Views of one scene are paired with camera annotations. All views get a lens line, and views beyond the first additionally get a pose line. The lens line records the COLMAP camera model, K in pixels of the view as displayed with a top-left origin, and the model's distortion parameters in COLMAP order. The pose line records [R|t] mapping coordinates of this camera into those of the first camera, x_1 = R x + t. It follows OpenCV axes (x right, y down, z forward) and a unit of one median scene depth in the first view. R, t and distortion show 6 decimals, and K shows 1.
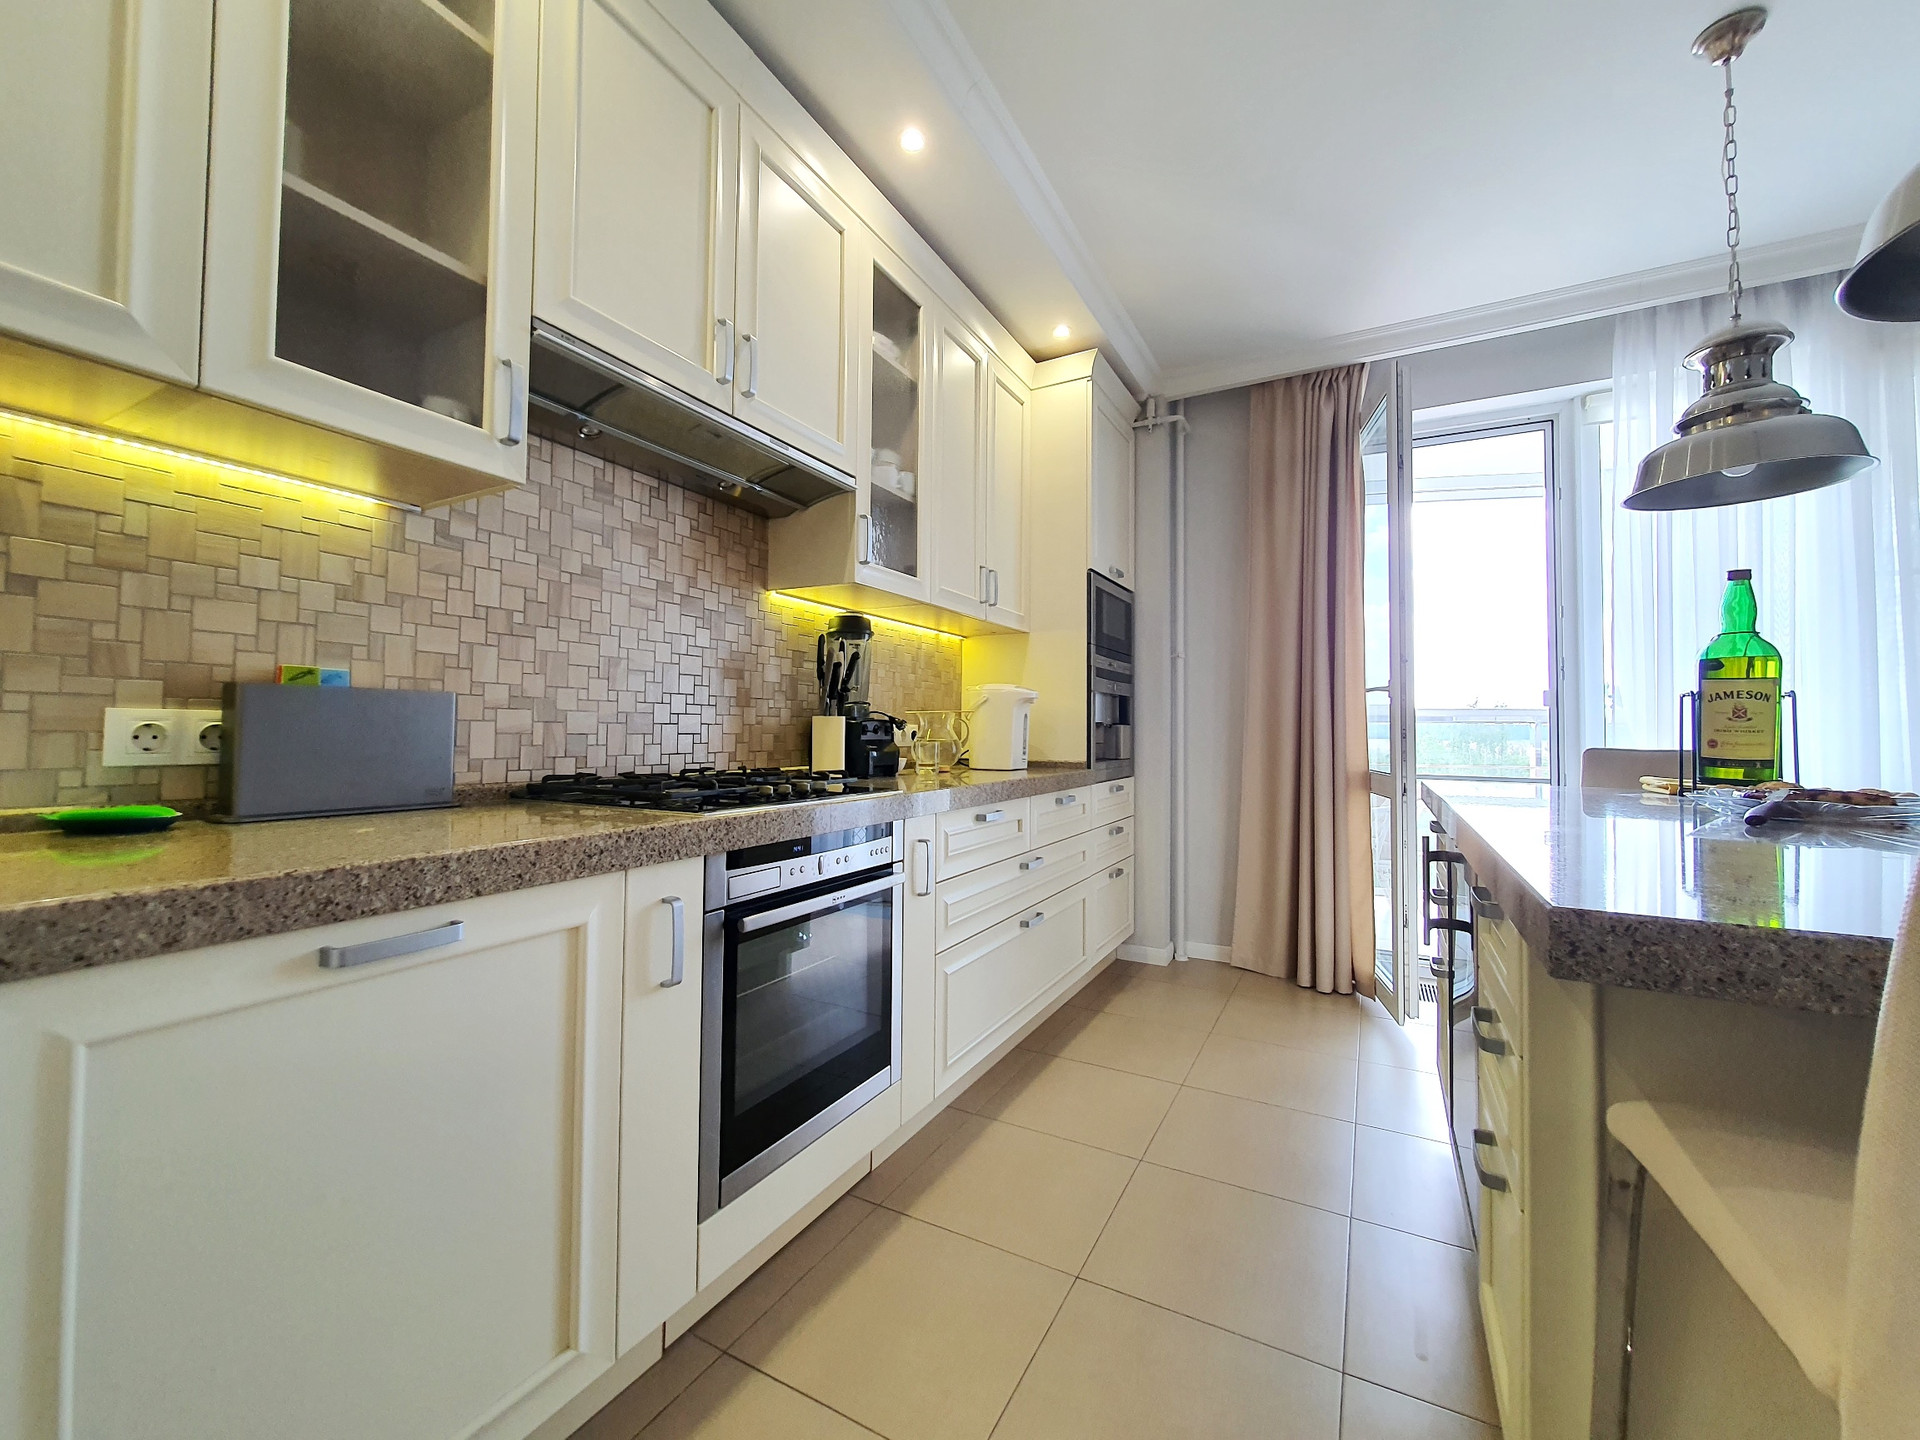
lens RADIAL K [[765.7, 0, 959.3], [0, 765.7, 705.8], [0, 0, 1]] dist [-0.003198, -0.000325]
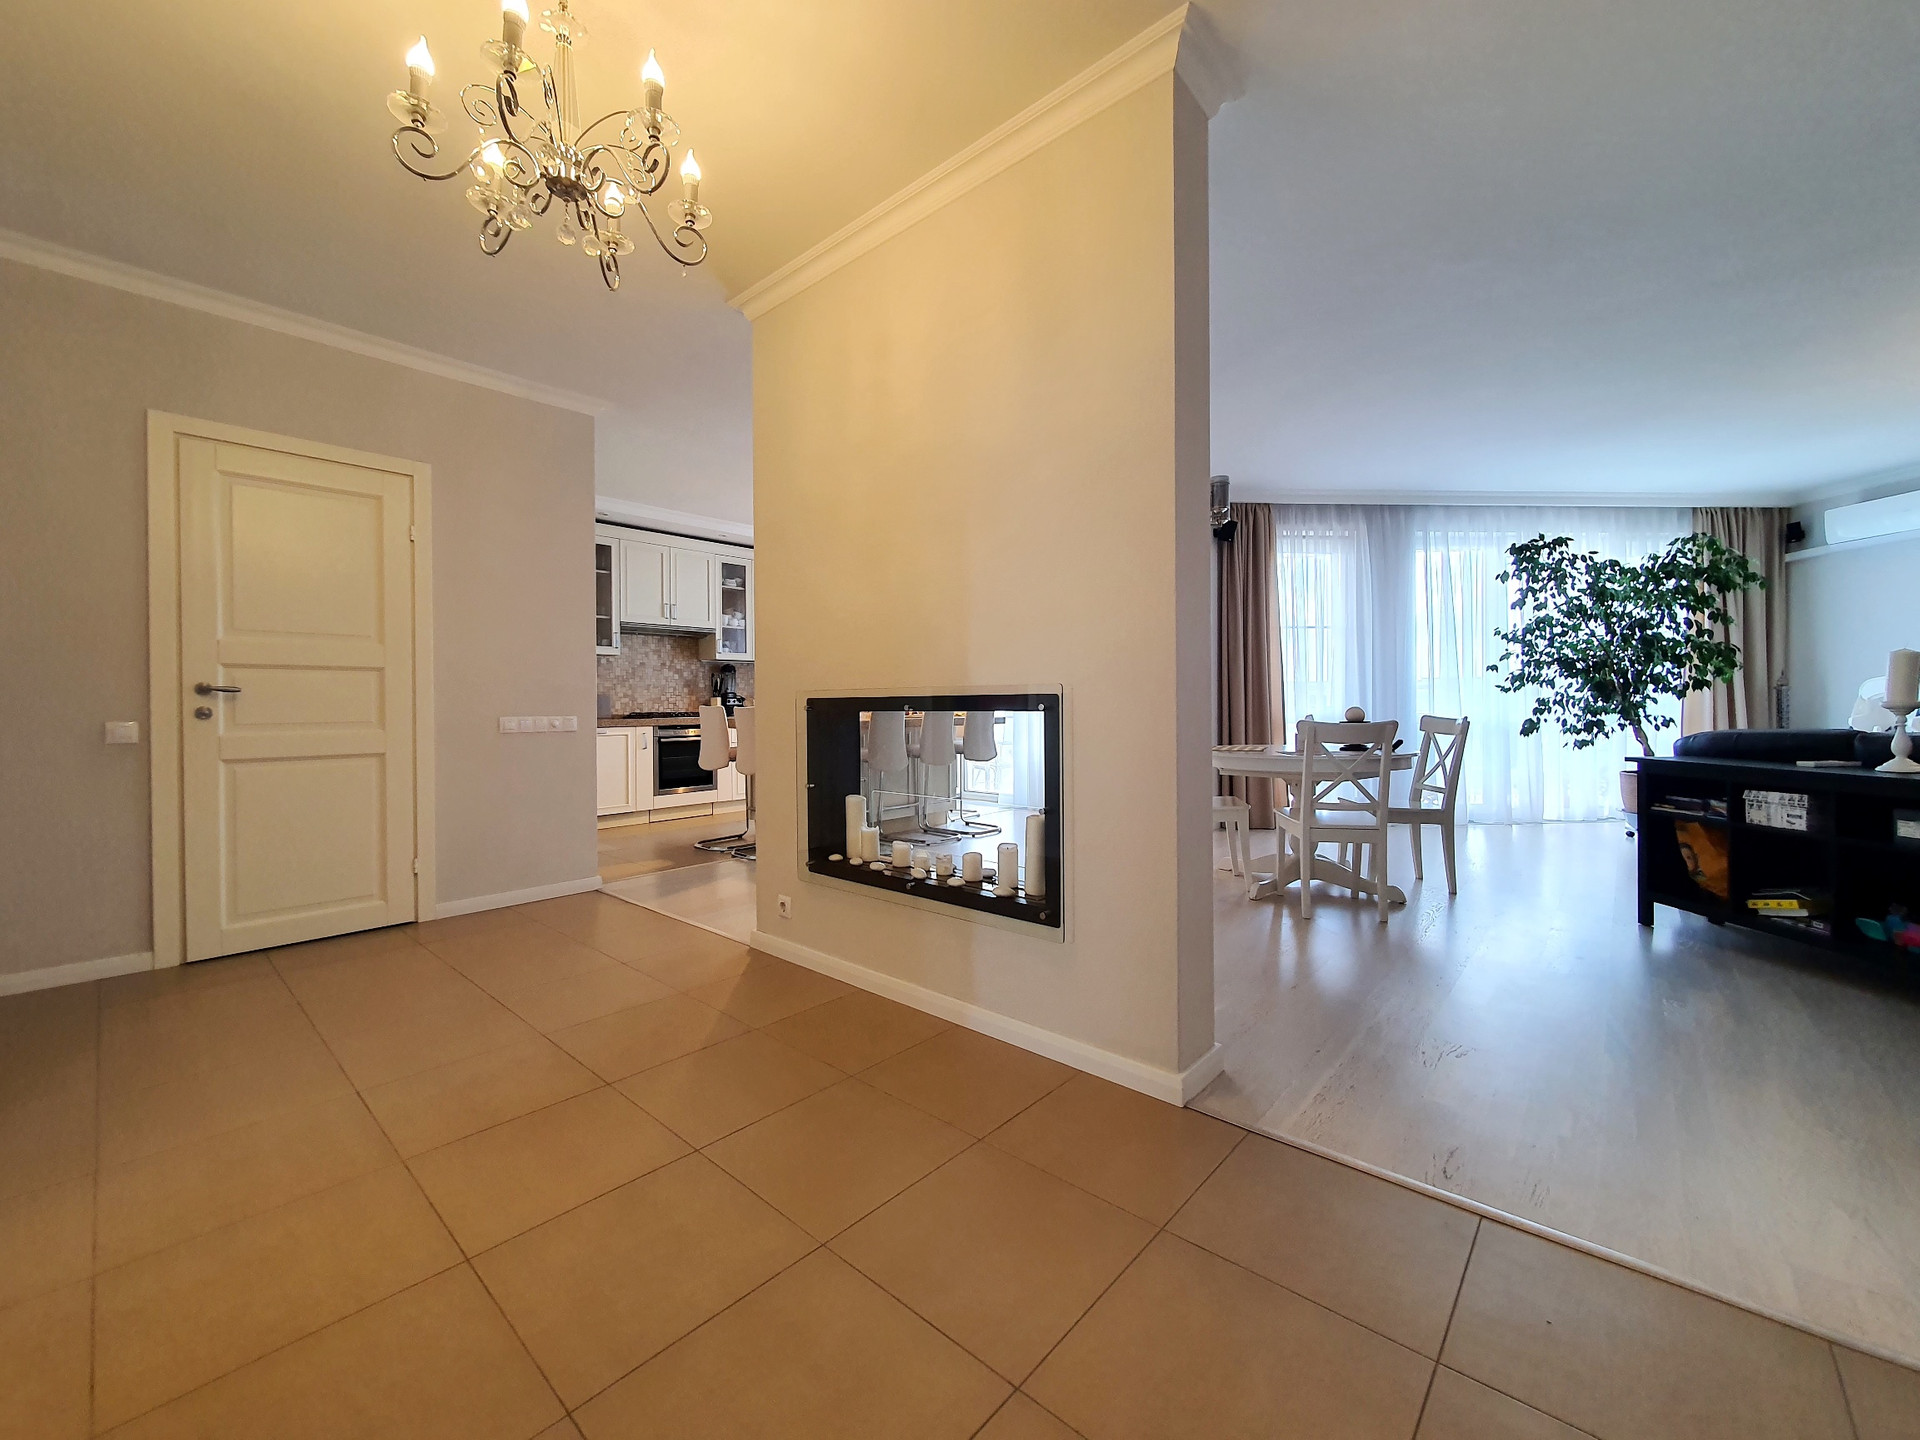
lens RADIAL K [[765.7, 0, 959.3], [0, 765.7, 705.8], [0, 0, 1]] dist [-0.003198, -0.000325]
pose [[0.973323, -0.015127, -0.228942, 2.059211], [0.023378, 0.999170, 0.033368, -0.046968], [0.228247, -0.037830, 0.972868, -2.549822]]
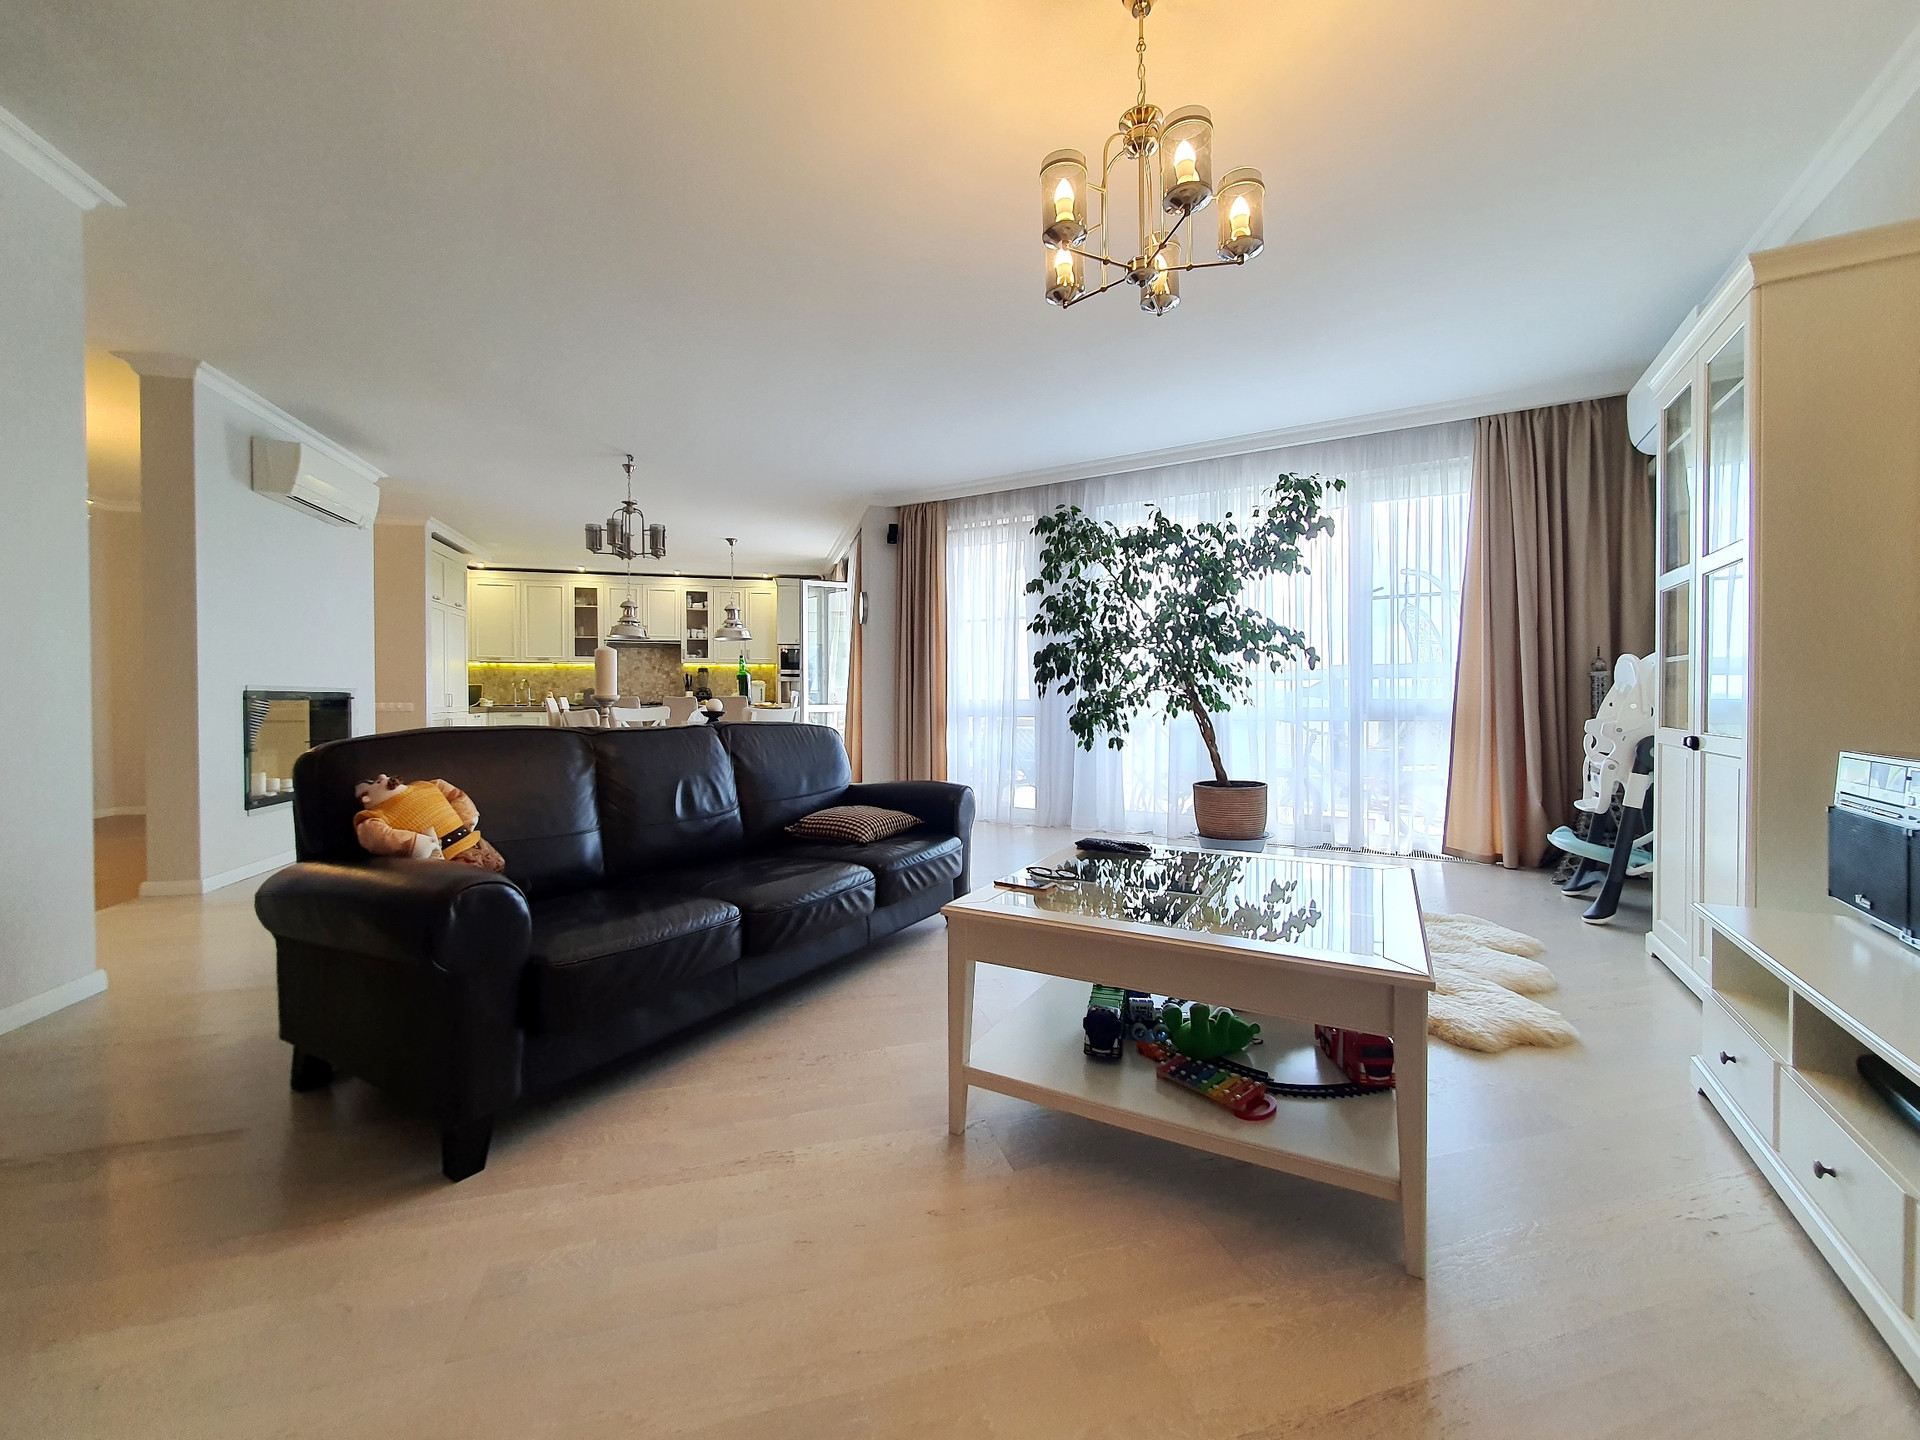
lens RADIAL K [[764.0, 0, 961.3], [0, 764.0, 707.5], [0, 0, 1]] dist [-0.008113, -0.000373]
pose [[0.691928, -0.002221, -0.721963, 5.268976], [0.032515, 0.999076, 0.028088, 0.042781], [0.721234, -0.042909, 0.691361, -1.206208]]
